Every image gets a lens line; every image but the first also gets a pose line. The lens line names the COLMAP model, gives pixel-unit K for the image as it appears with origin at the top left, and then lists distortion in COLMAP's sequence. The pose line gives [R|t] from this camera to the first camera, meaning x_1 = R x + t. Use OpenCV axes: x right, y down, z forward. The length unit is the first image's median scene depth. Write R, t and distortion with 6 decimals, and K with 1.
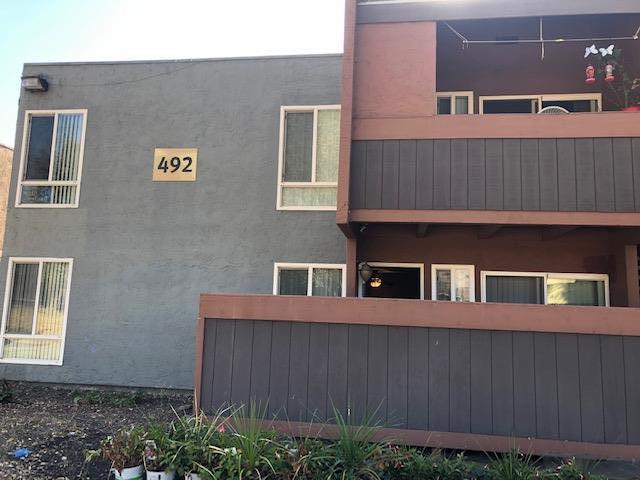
lens RADIAL K [[514.5, 0, 321.7], [0, 514.5, 243.8], [0, 0, 1]] dist [0.024232, -0.041895]
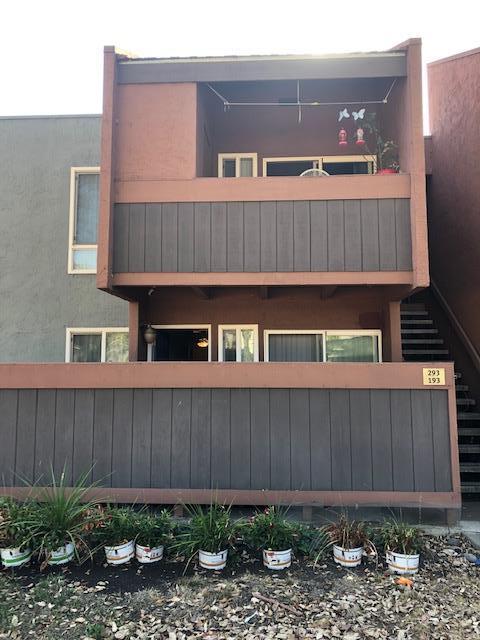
lens RADIAL K [[514.5, 0, 245.1], [0, 514.5, 323.2], [0, 0, 1]] dist [0.024232, -0.041895]
pose [[0.994638, -0.029588, 0.099091, 0.183342], [0.025890, 0.998927, 0.038396, -0.001984], [-0.100121, -0.035624, 0.994337, -0.018309]]
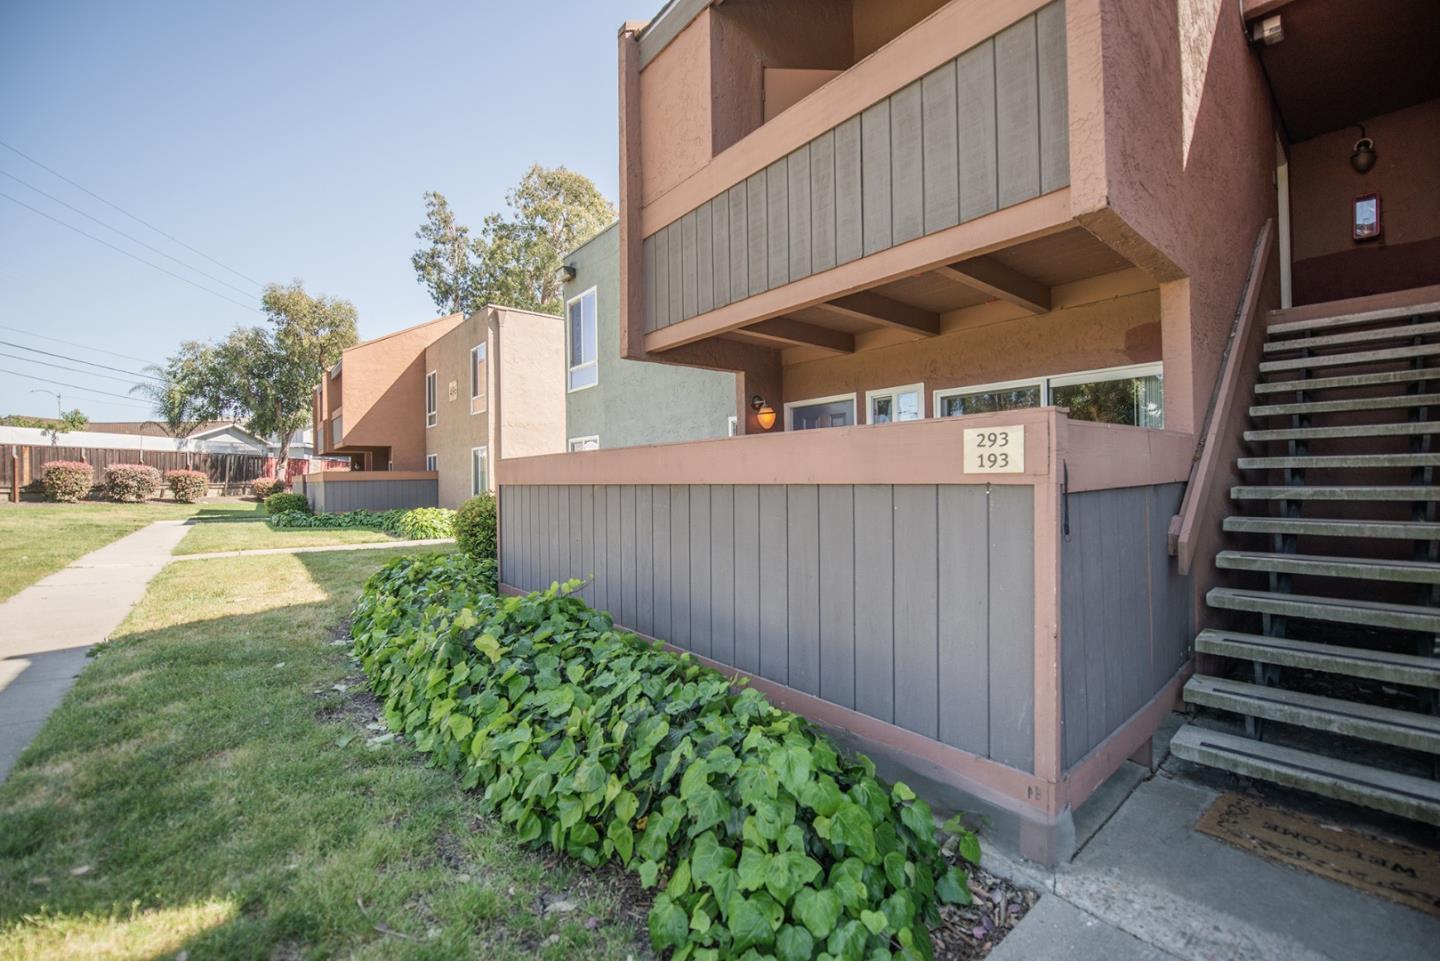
lens RADIAL K [[586.7, 0, 722.8], [0, 586.7, 481.9], [0, 0, 1]] dist [-0.016913, -0.000111]
pose [[0.743239, -0.039554, -0.667856, 0.622672], [0.113462, 0.991243, 0.067562, 0.090504], [0.659335, -0.125991, 0.741218, 0.371805]]
